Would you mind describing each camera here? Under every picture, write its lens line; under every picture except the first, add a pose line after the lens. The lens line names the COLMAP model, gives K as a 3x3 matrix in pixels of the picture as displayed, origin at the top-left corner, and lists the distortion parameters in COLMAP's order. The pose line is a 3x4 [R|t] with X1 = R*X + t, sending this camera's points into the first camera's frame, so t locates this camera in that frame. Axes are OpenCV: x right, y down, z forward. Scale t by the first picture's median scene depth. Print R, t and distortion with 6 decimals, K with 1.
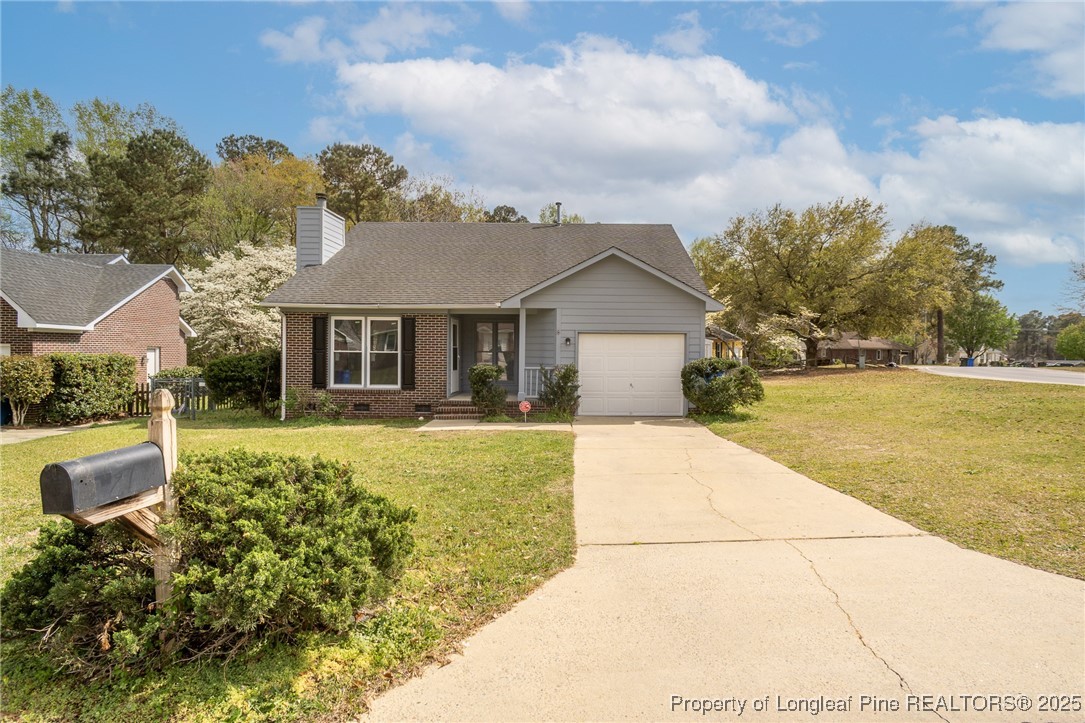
lens RADIAL K [[570.6, 0, 541.3], [0, 570.6, 348.0], [0, 0, 1]] dist [-0.005459, -0.000011]
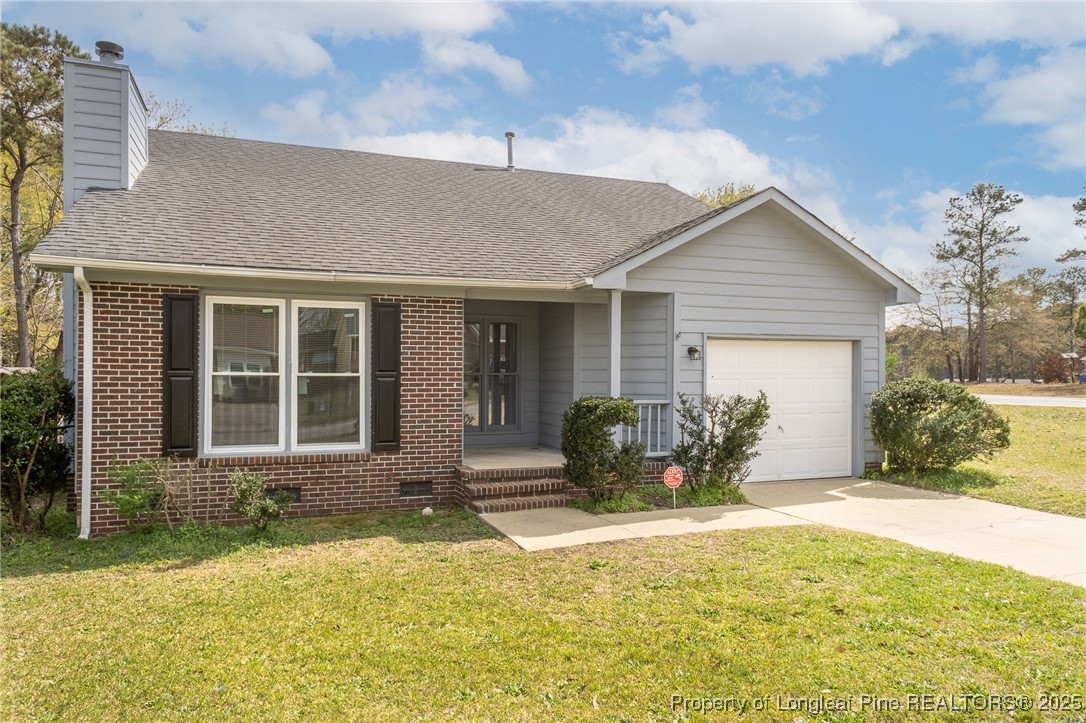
lens RADIAL K [[734.2, 0, 543.0], [0, 734.2, 361.5], [0, 0, 1]] dist [-0.000639, -0.000153]
pose [[0.933781, -0.000535, 0.357845, -0.329536], [0.004546, 0.999936, -0.010369, 0.003400], [-0.357817, 0.011309, 0.933723, 0.367641]]
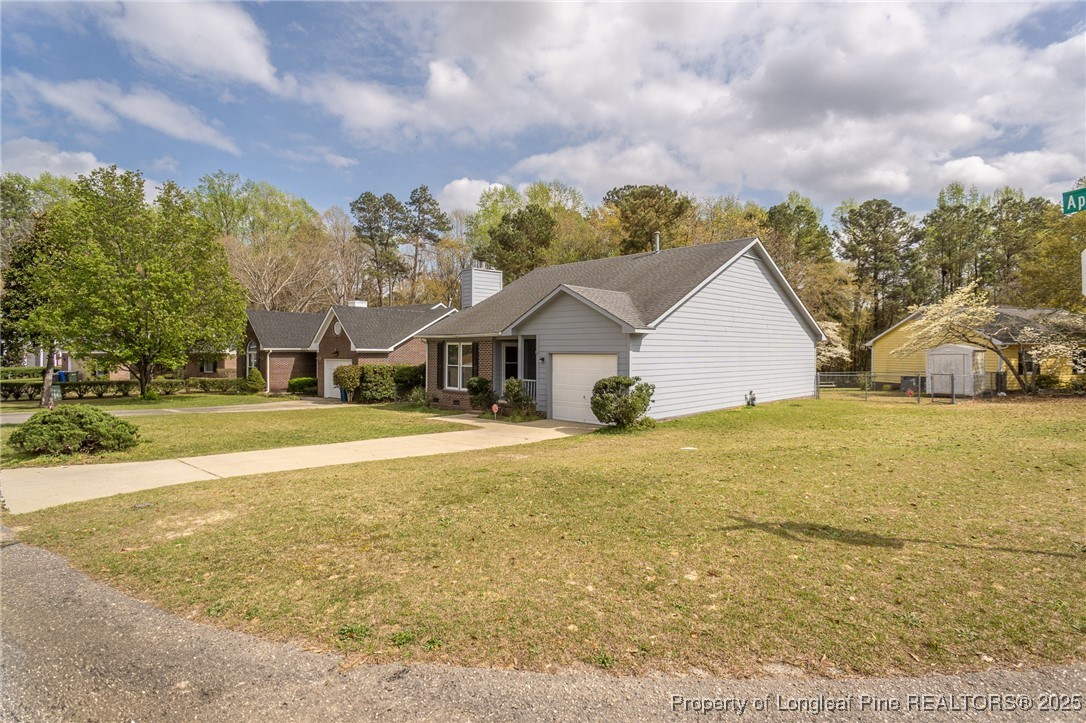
lens RADIAL K [[571.1, 0, 541.8], [0, 571.1, 348.0], [0, 0, 1]] dist [-0.005459, -0.000011]
pose [[0.714142, -0.008767, -0.699946, 0.904223], [0.001383, 0.999937, -0.011114, -0.023567], [0.699999, 0.006969, 0.714110, 0.076783]]
